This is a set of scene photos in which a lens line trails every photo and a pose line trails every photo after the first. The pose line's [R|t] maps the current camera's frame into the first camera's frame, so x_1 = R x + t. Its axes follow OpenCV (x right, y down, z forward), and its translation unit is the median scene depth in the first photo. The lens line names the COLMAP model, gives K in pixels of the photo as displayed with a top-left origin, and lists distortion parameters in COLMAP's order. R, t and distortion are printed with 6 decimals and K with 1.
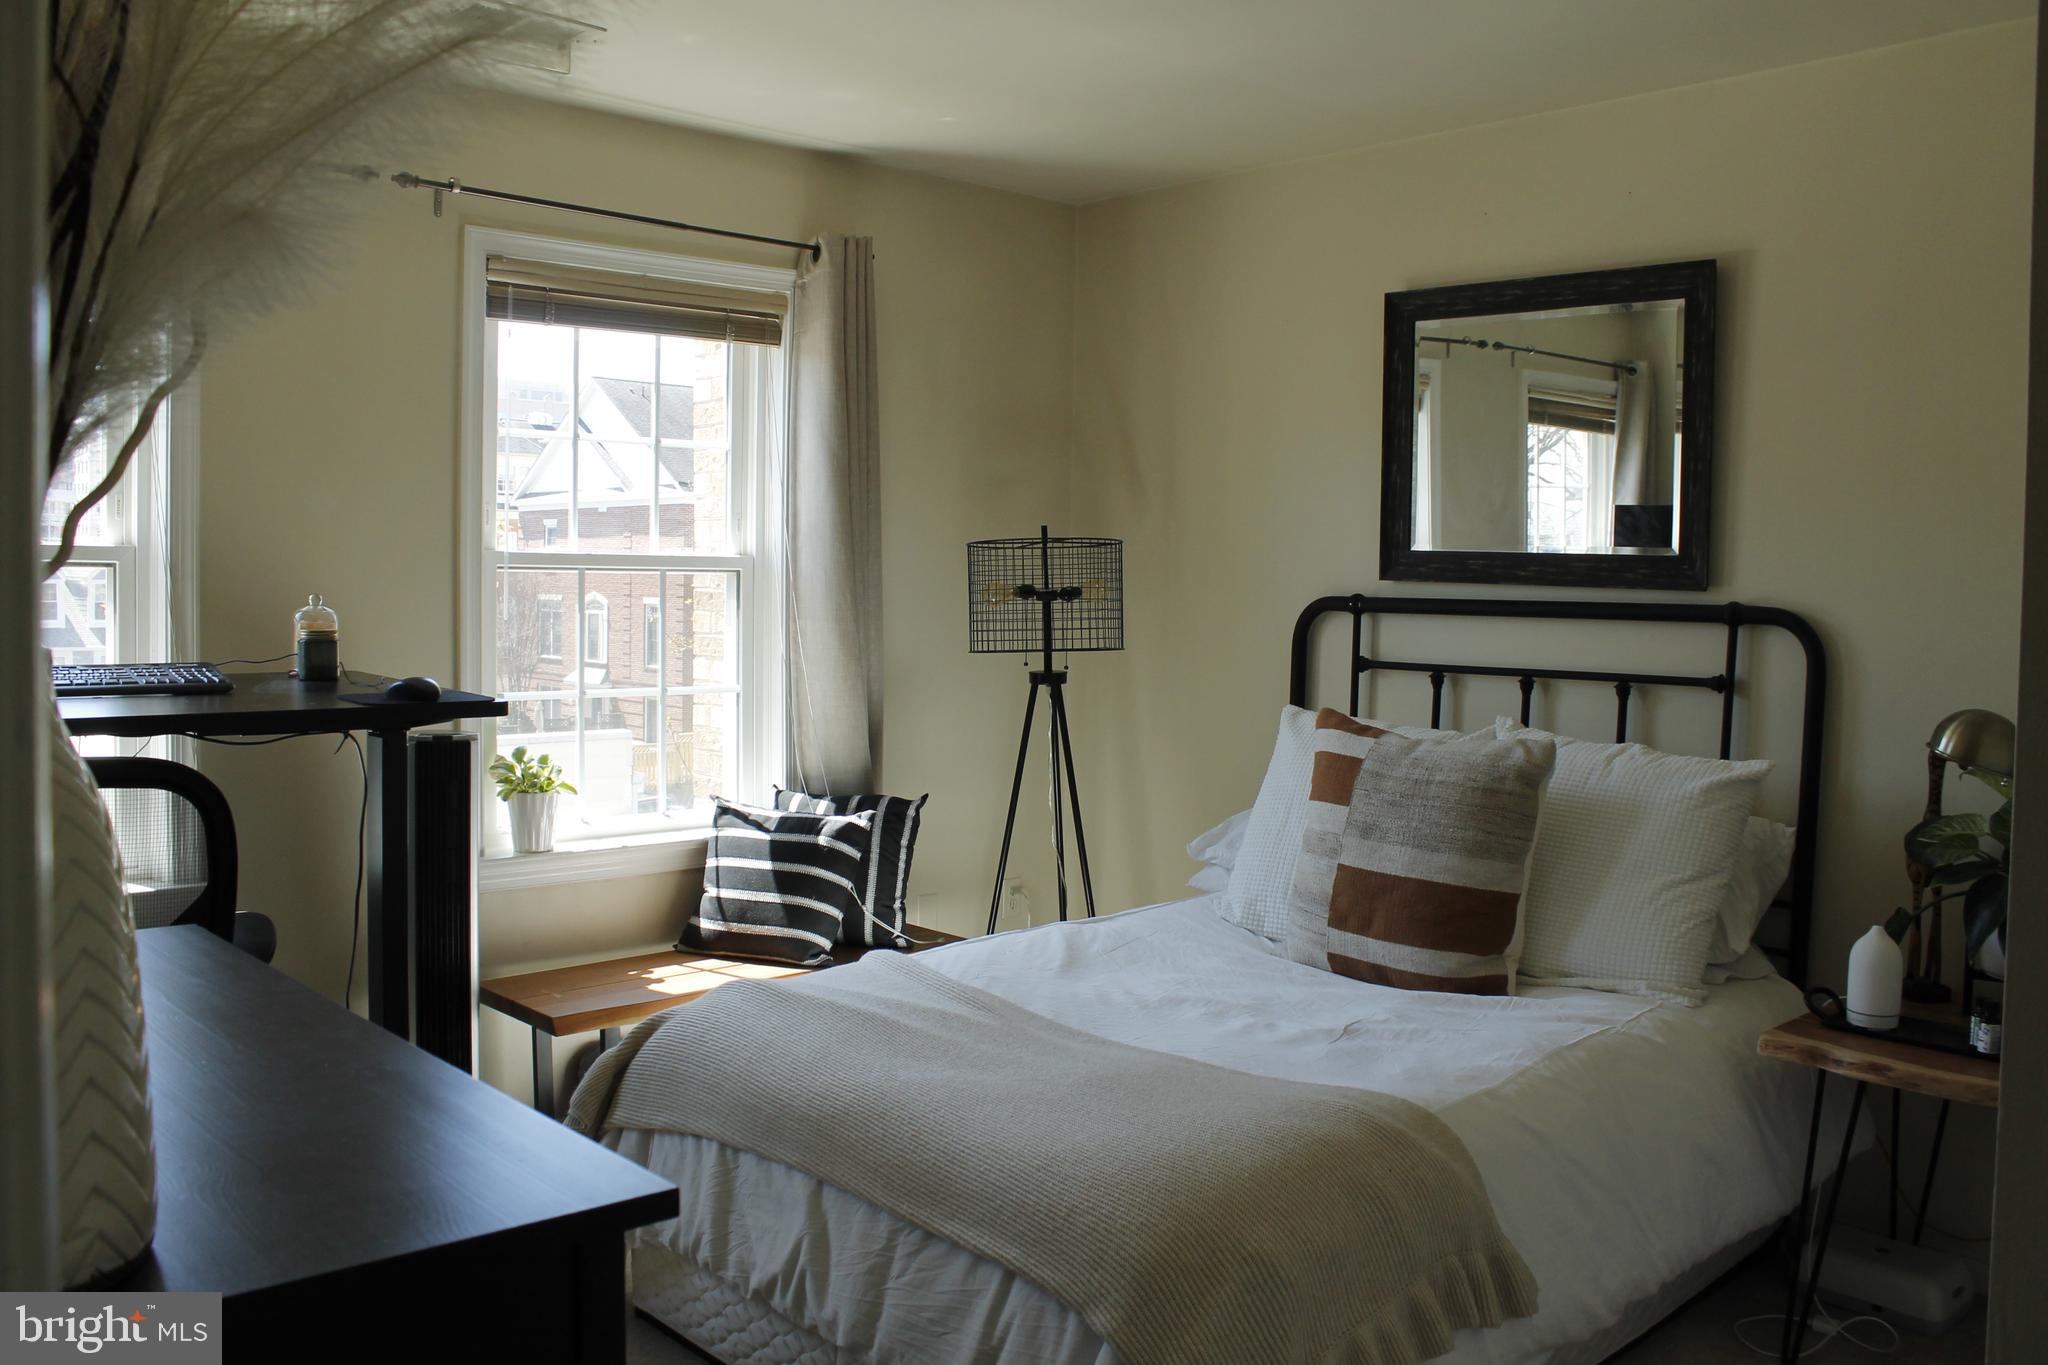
lens RADIAL K [[1768.3, 0, 1023.9], [0, 1768.3, 644.2], [0, 0, 1]] dist [-0.160746, 0.144028]
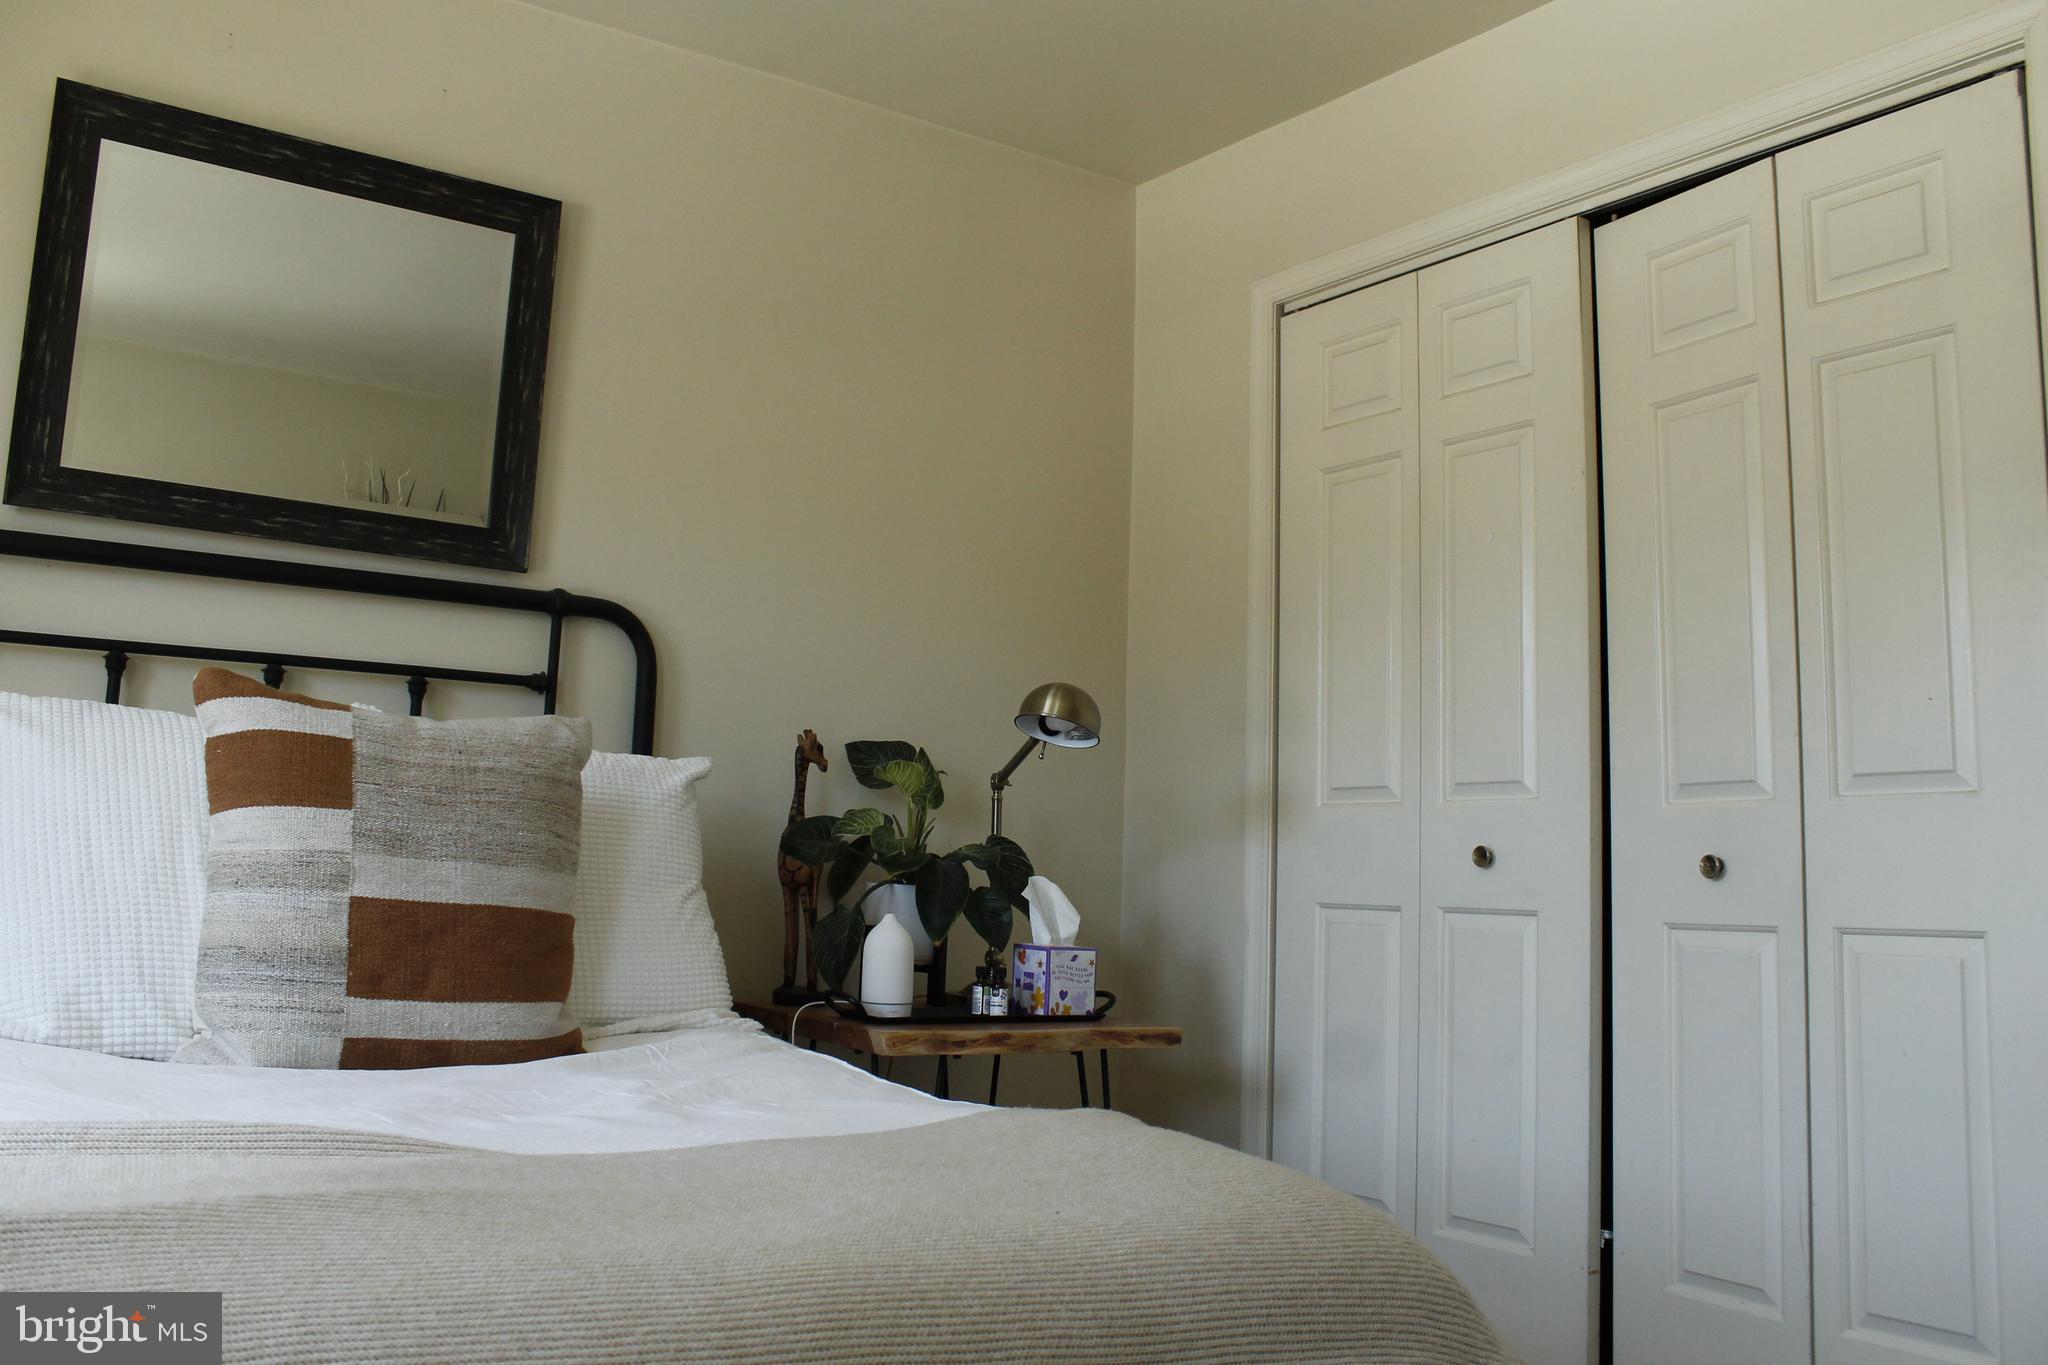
lens RADIAL K [[1768.3, 0, 1023.9], [0, 1768.3, 644.2], [0, 0, 1]] dist [-0.160746, 0.144028]
pose [[0.119123, 0.117133, 0.985946, -0.427109], [0.015100, 0.992688, -0.119758, 0.113084], [-0.992765, 0.029153, 0.116484, 0.681700]]
